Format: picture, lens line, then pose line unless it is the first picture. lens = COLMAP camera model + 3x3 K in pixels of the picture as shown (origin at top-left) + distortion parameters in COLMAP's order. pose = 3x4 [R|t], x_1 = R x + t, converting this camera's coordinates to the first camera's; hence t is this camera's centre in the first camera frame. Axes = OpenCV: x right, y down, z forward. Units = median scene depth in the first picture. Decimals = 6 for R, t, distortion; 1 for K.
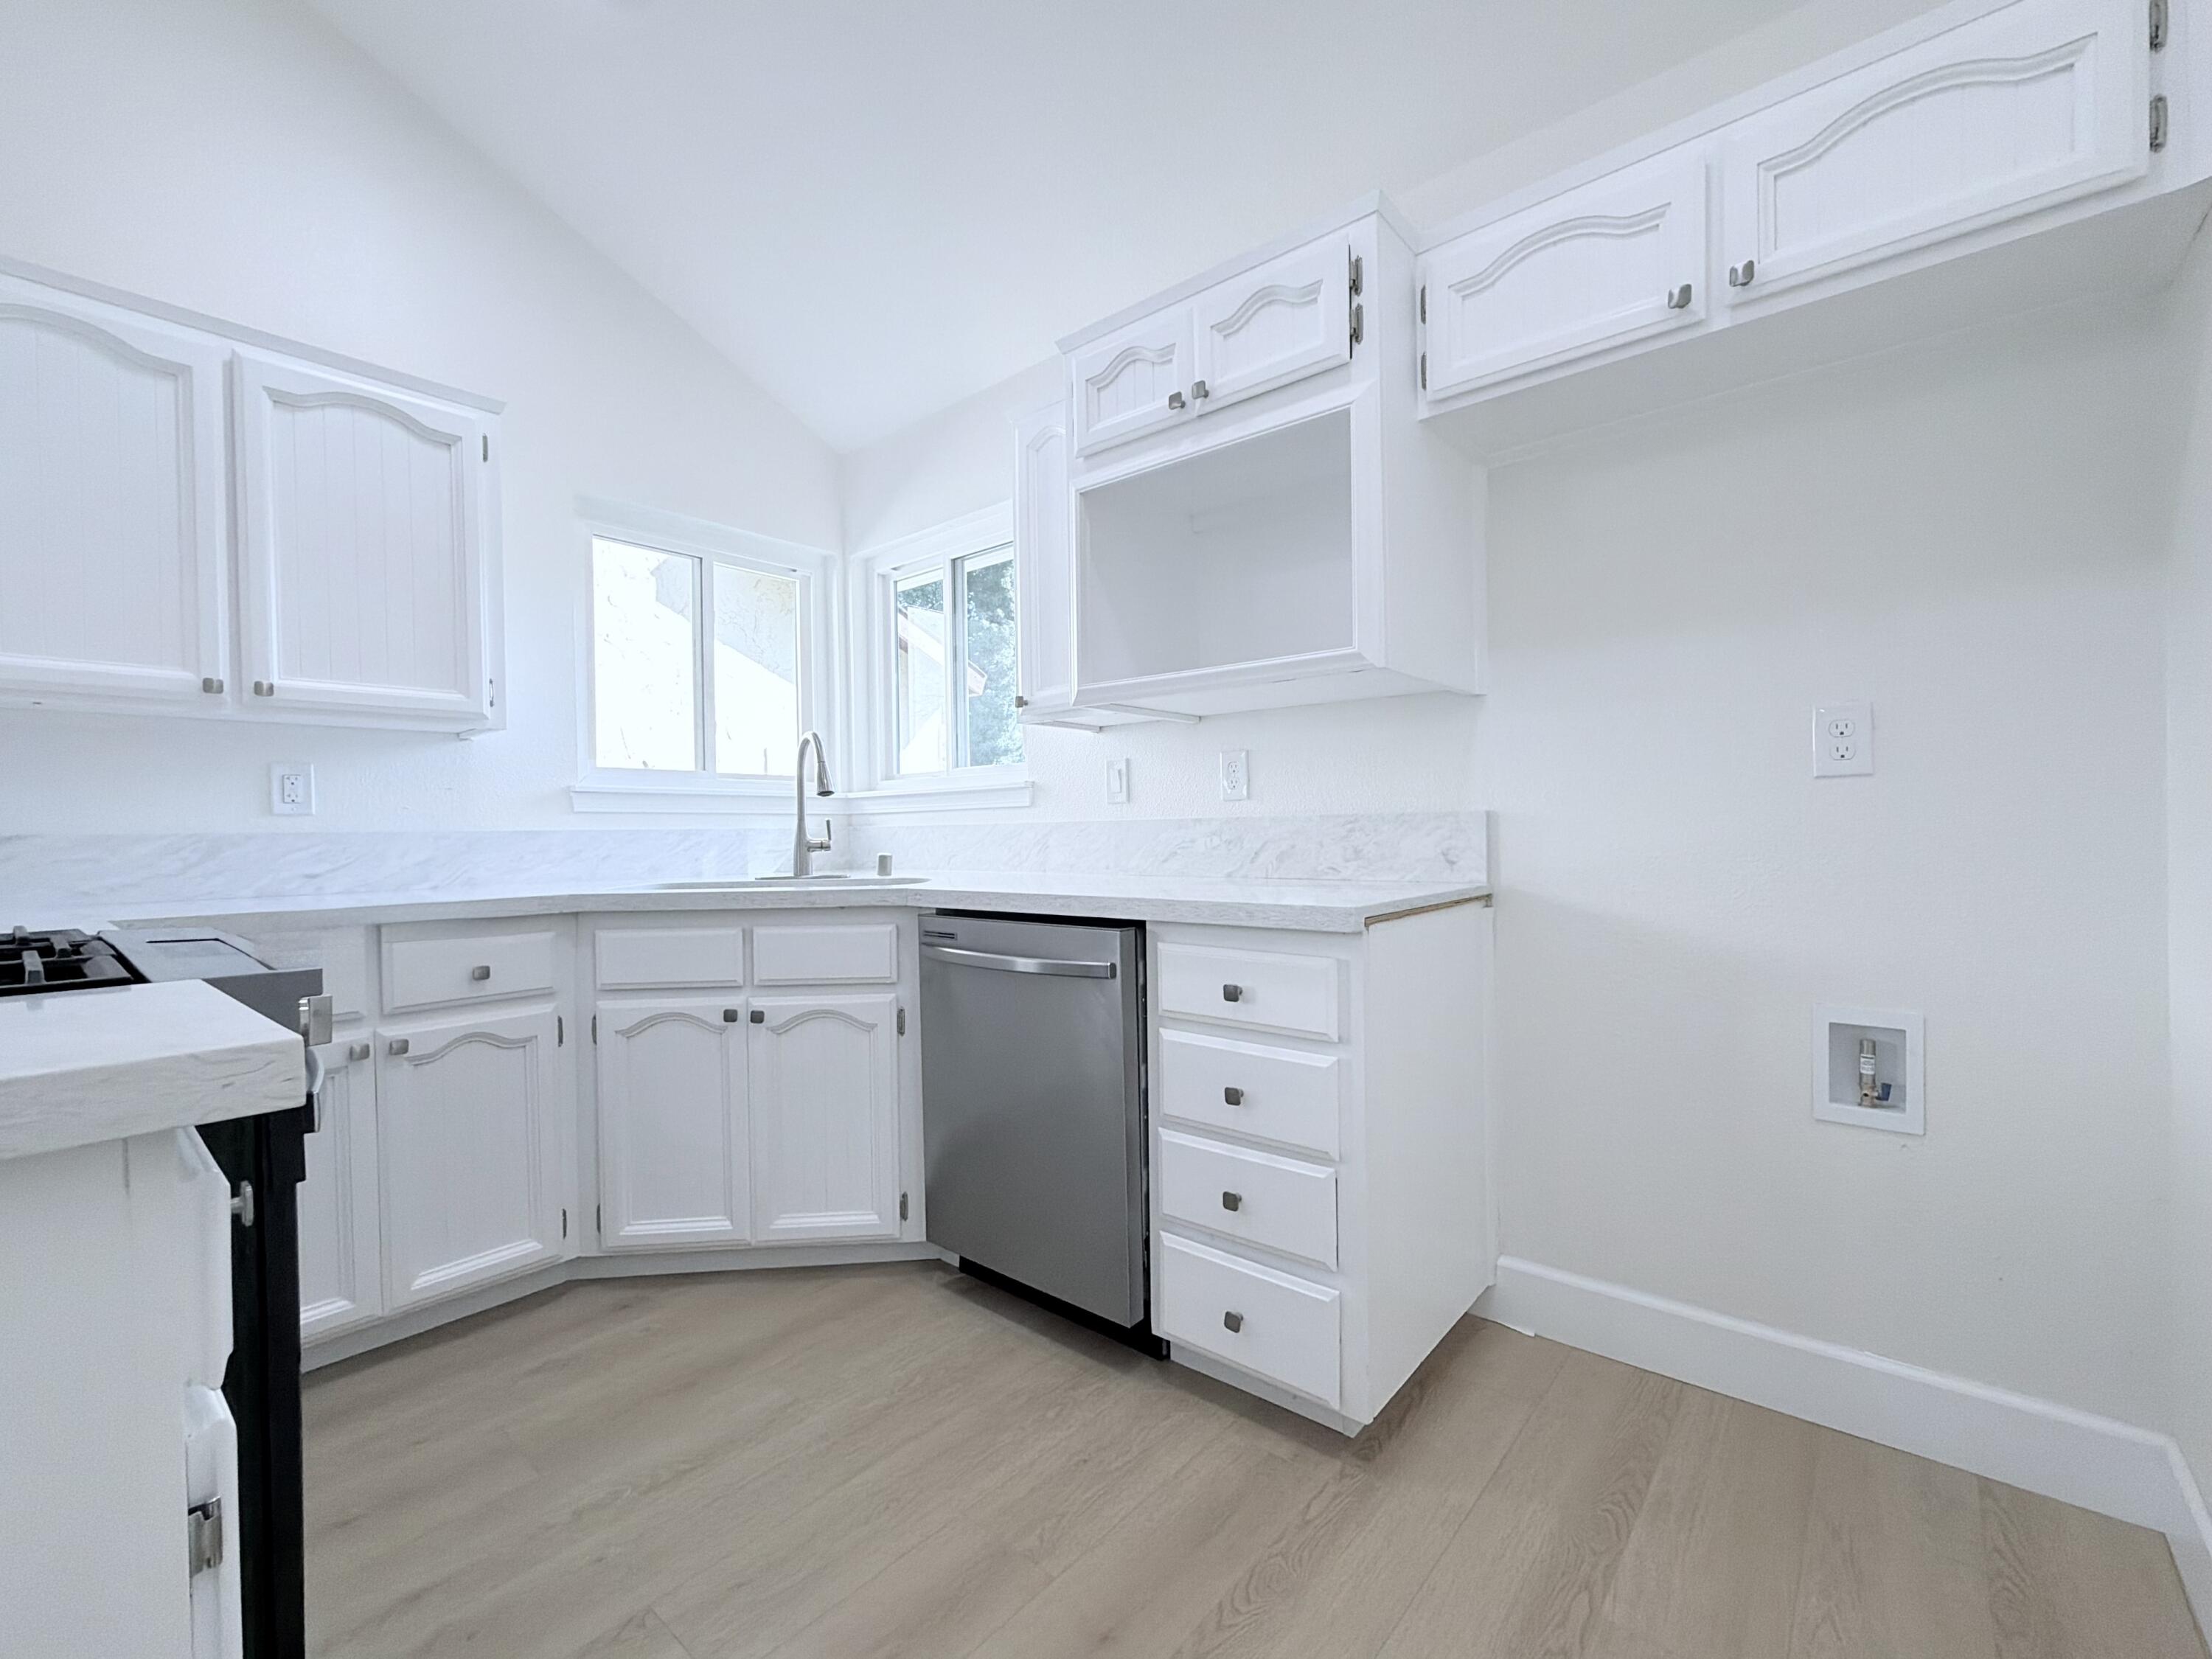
lens RADIAL K [[935.5, 0, 1106.9], [0, 935.5, 835.9], [0, 0, 1]] dist [0.001248, 0.000188]
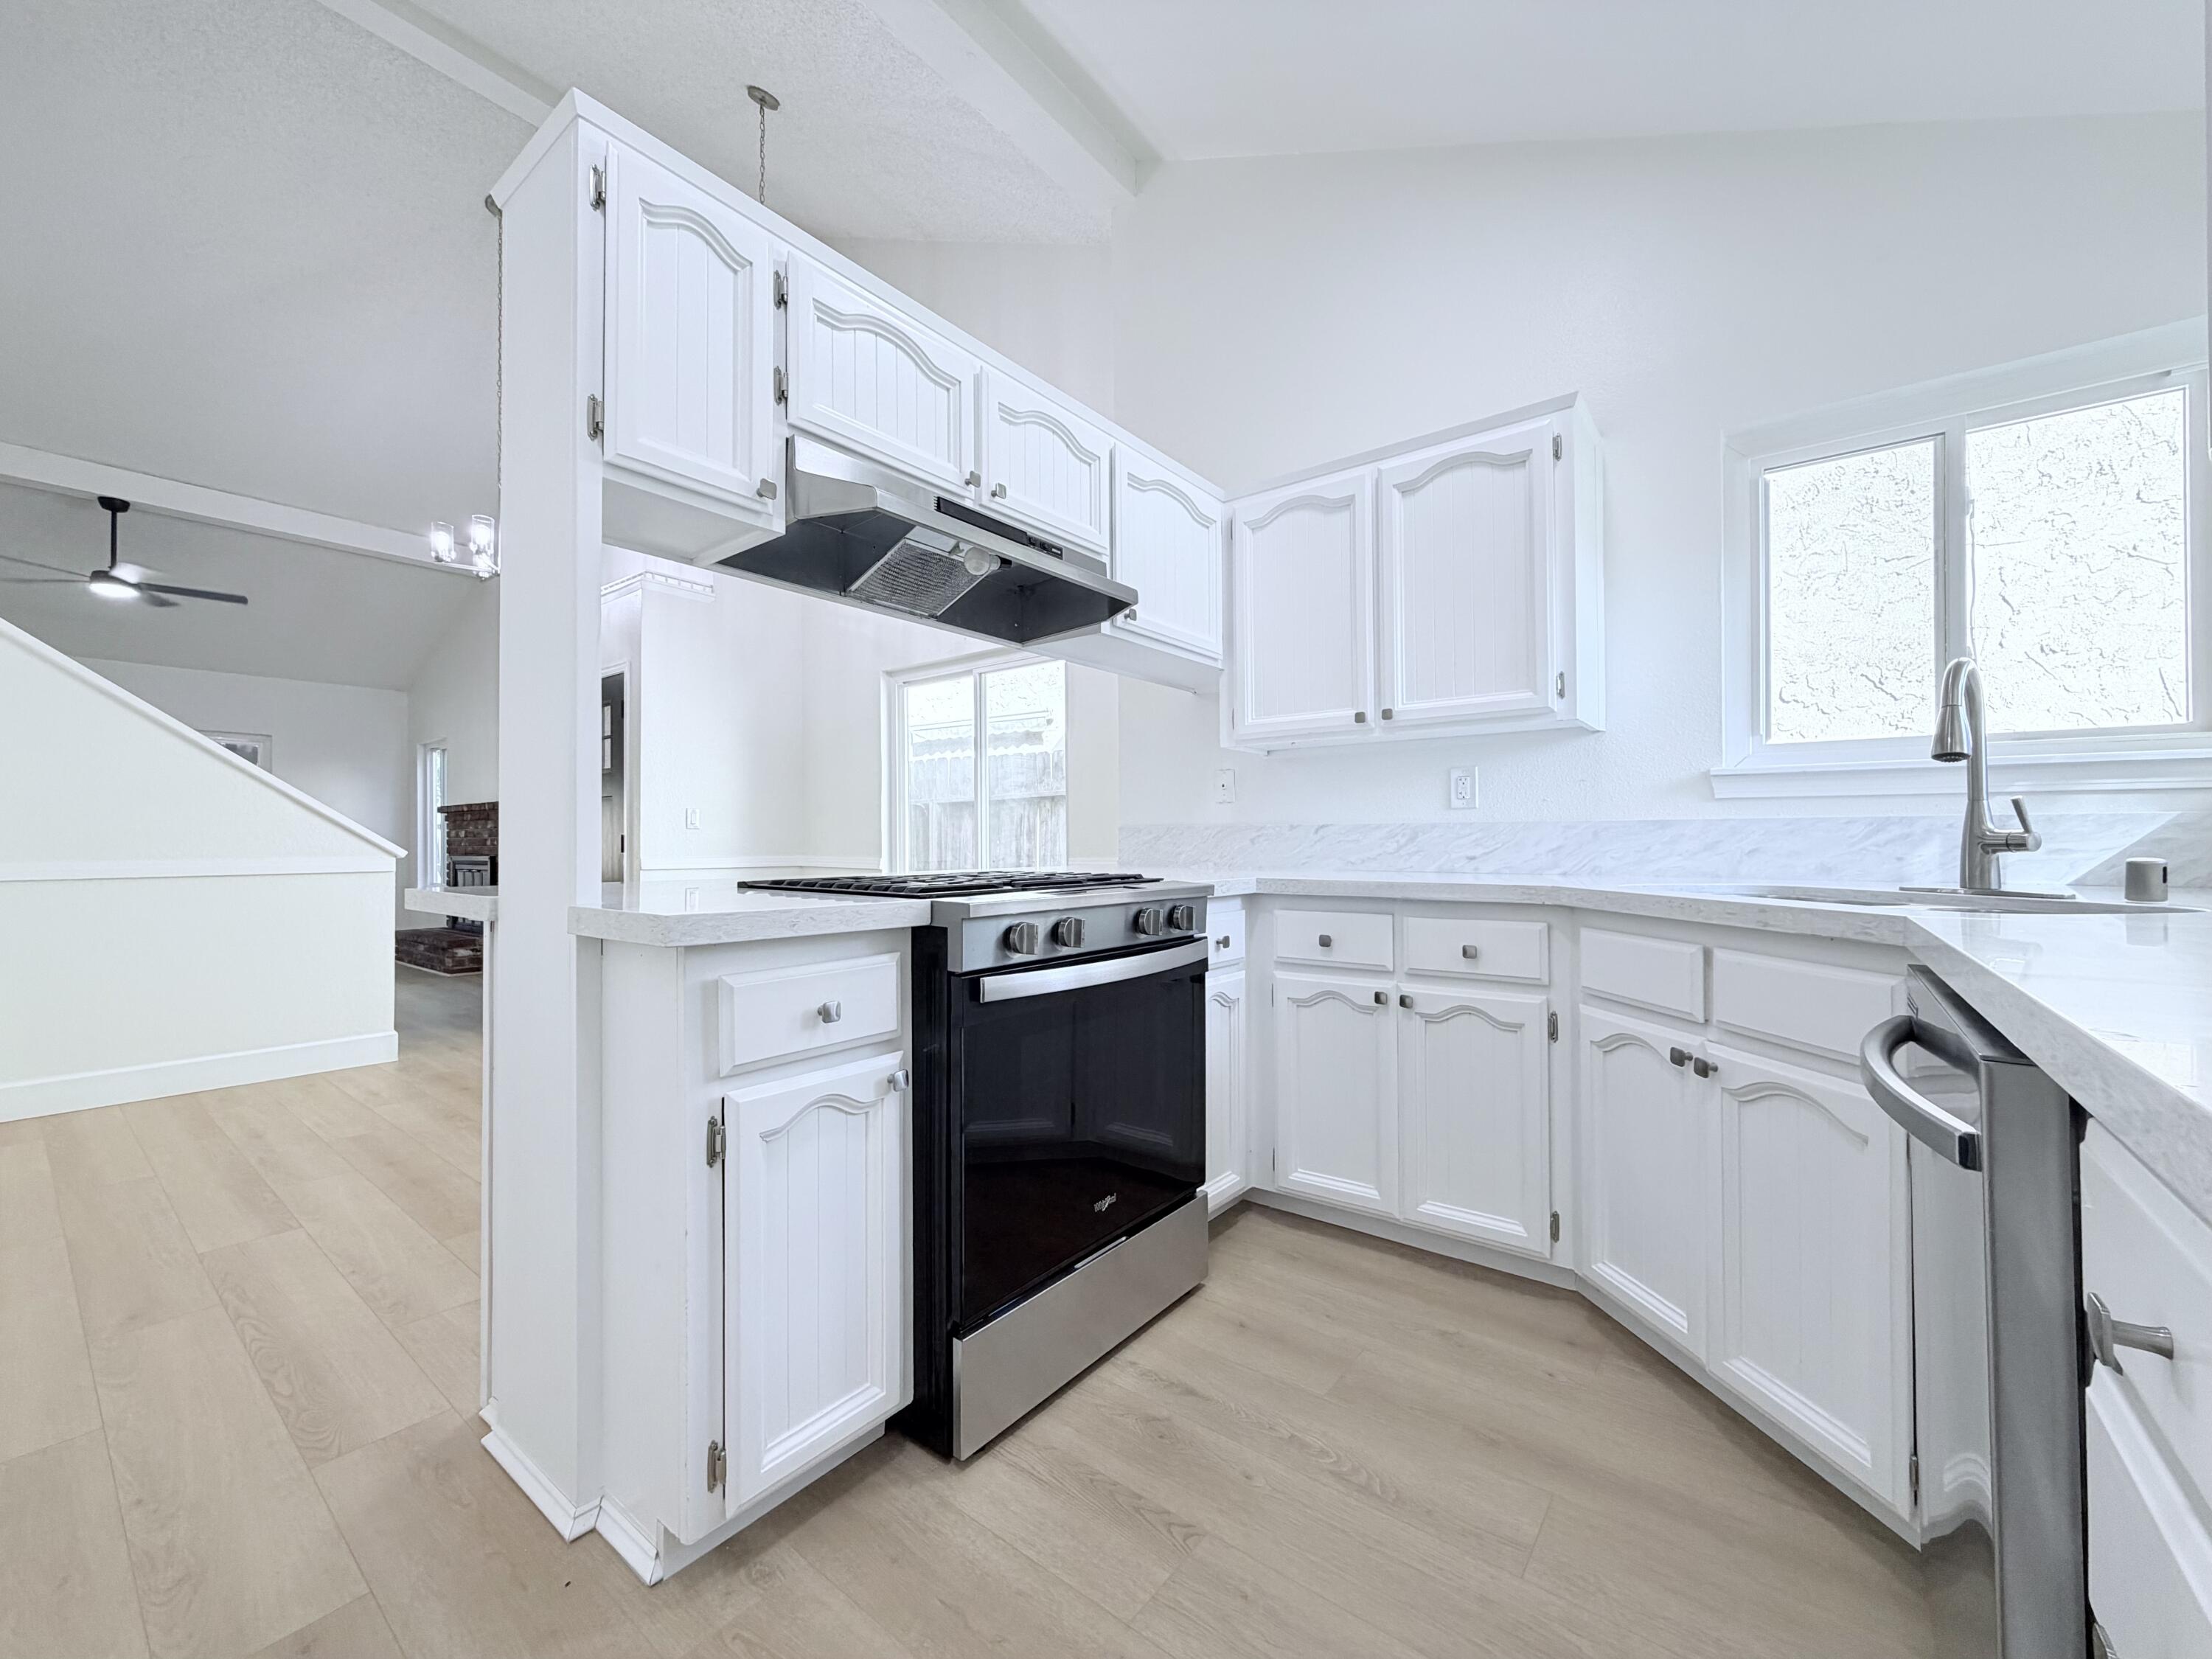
lens RADIAL K [[884.6, 0, 1102.2], [0, 884.6, 834.1], [0, 0, 1]] dist [-0.000734, 0.000427]
pose [[0.041735, 0.010869, -0.999070, 0.304693], [-0.003327, 0.999937, 0.010739, 0.000991], [0.999123, 0.002875, 0.041768, 0.488062]]
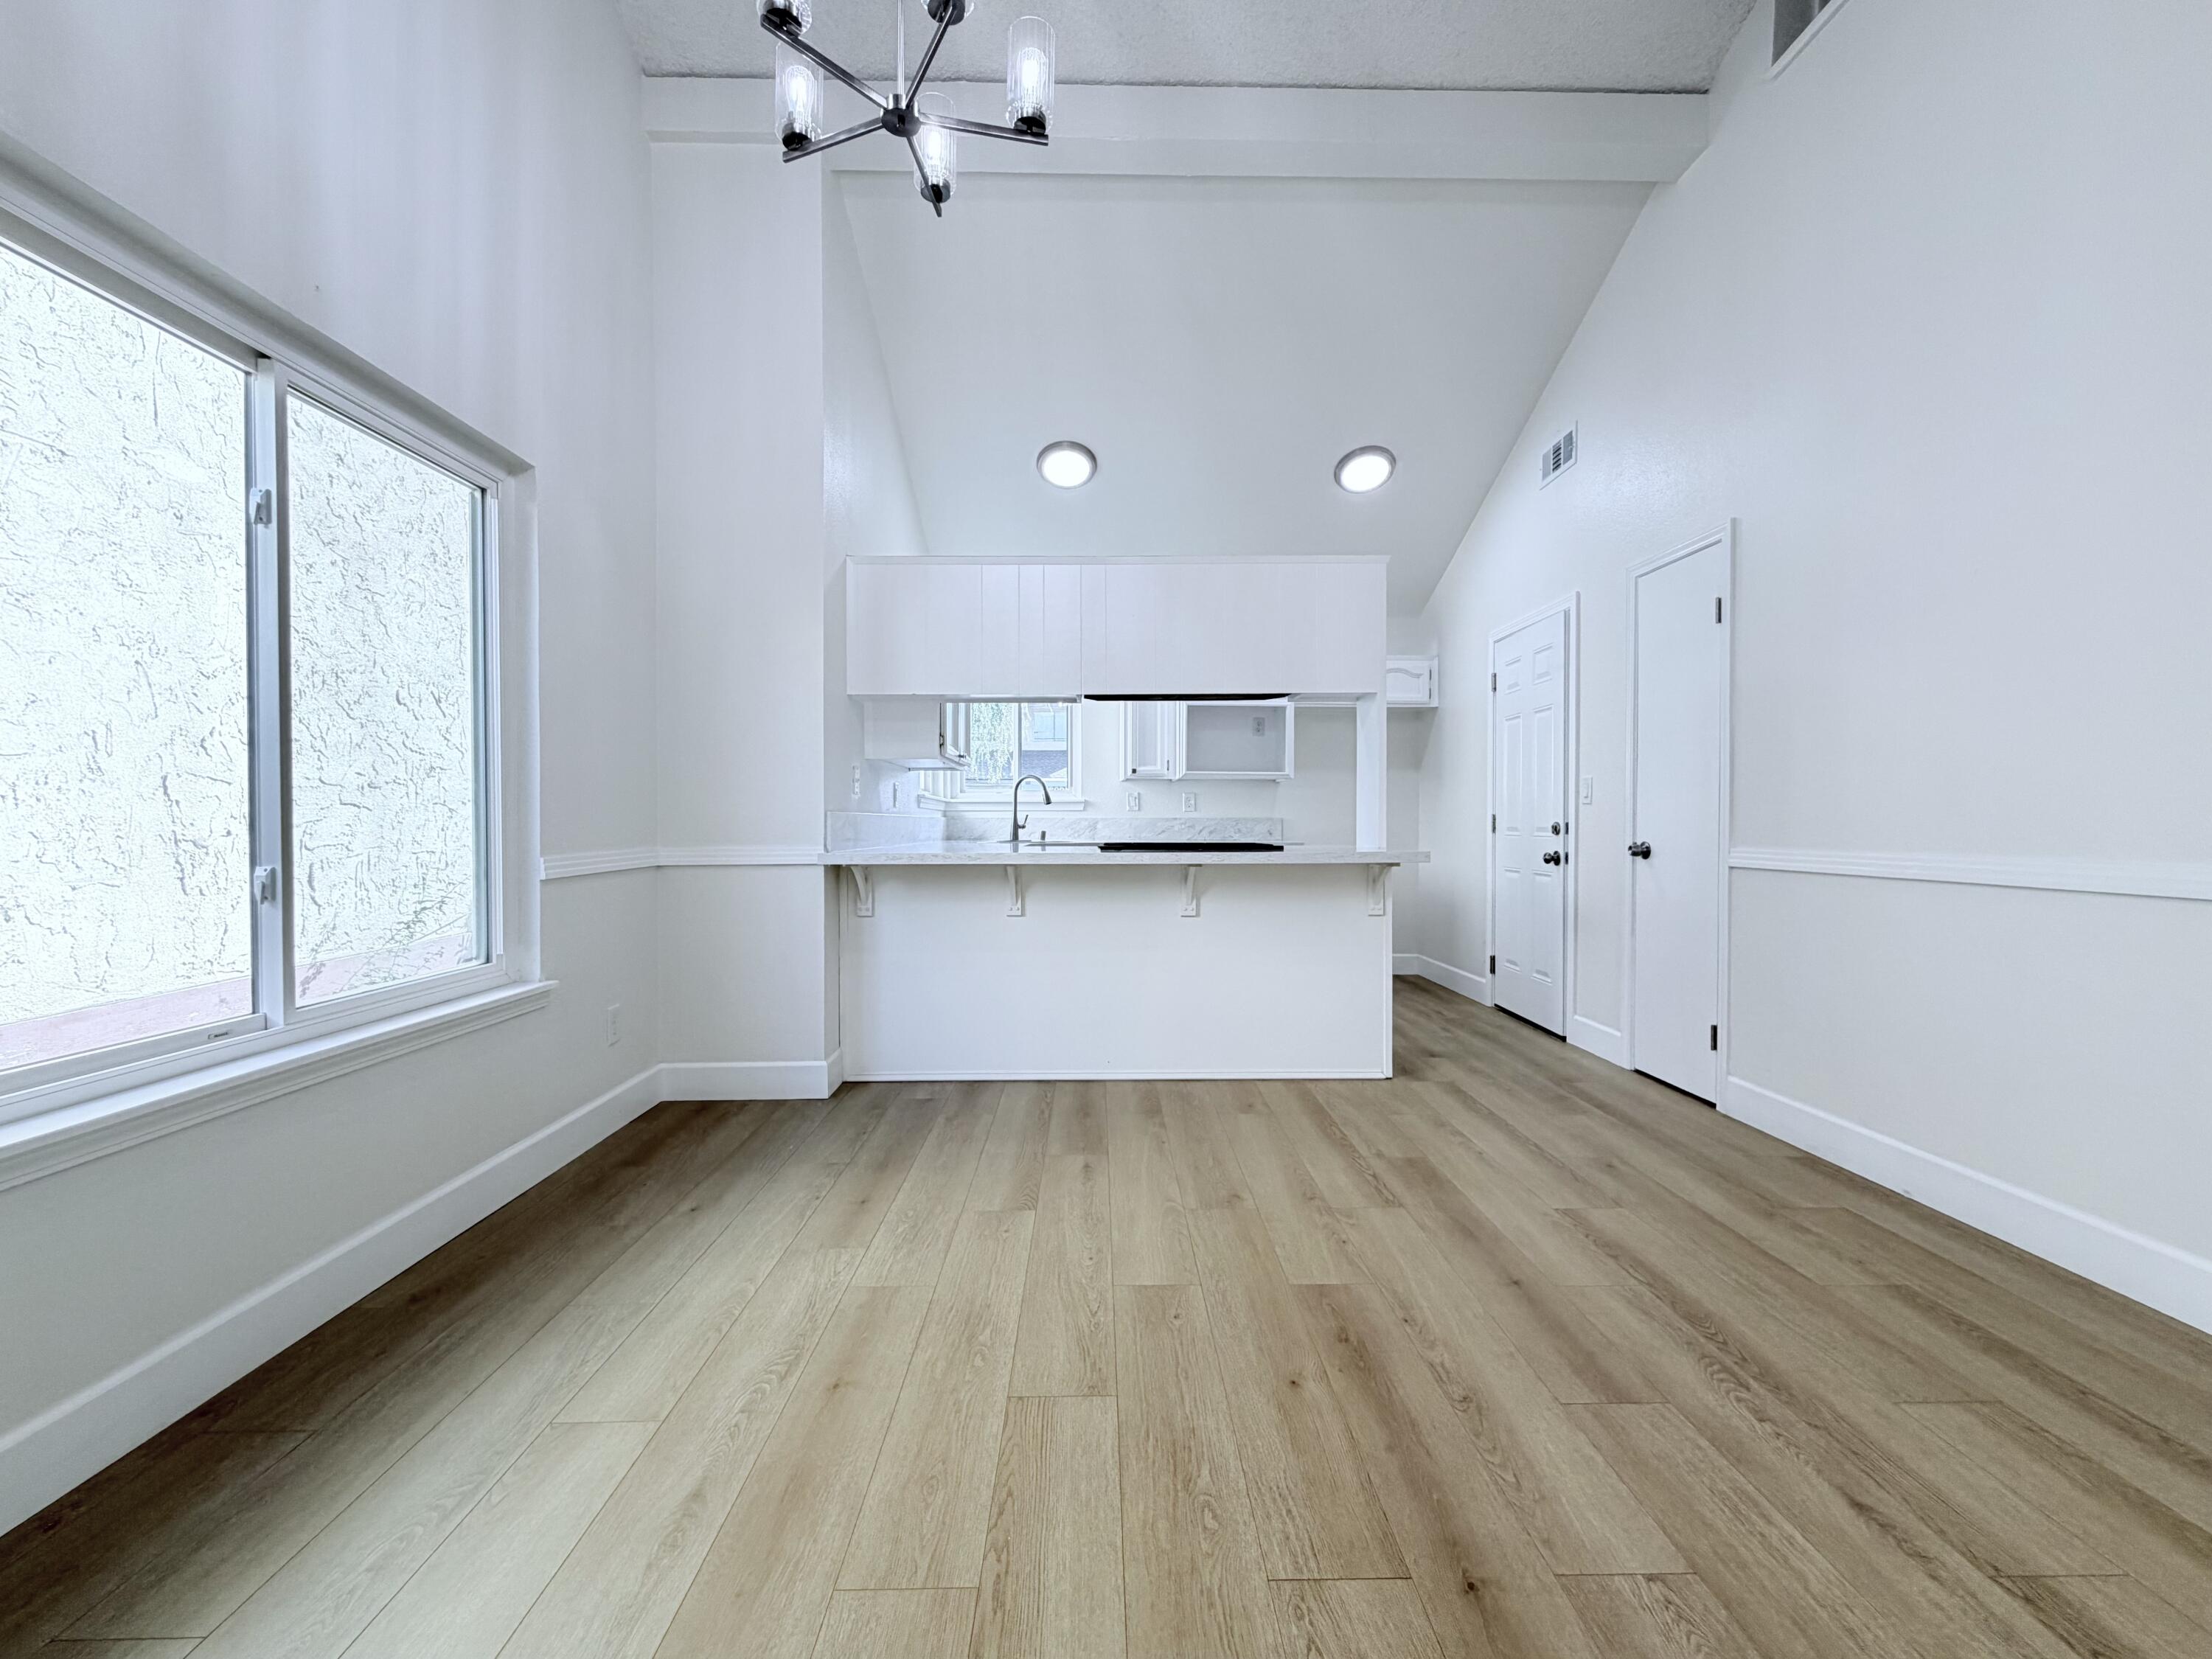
lens RADIAL K [[935.5, 0, 1106.9], [0, 935.5, 835.9], [0, 0, 1]] dist [0.001248, 0.000188]
pose [[0.750964, 0.008980, 0.660282, -2.006759], [-0.009508, 0.999951, -0.002787, 0.046553], [-0.660275, -0.004185, 0.751012, -0.956719]]
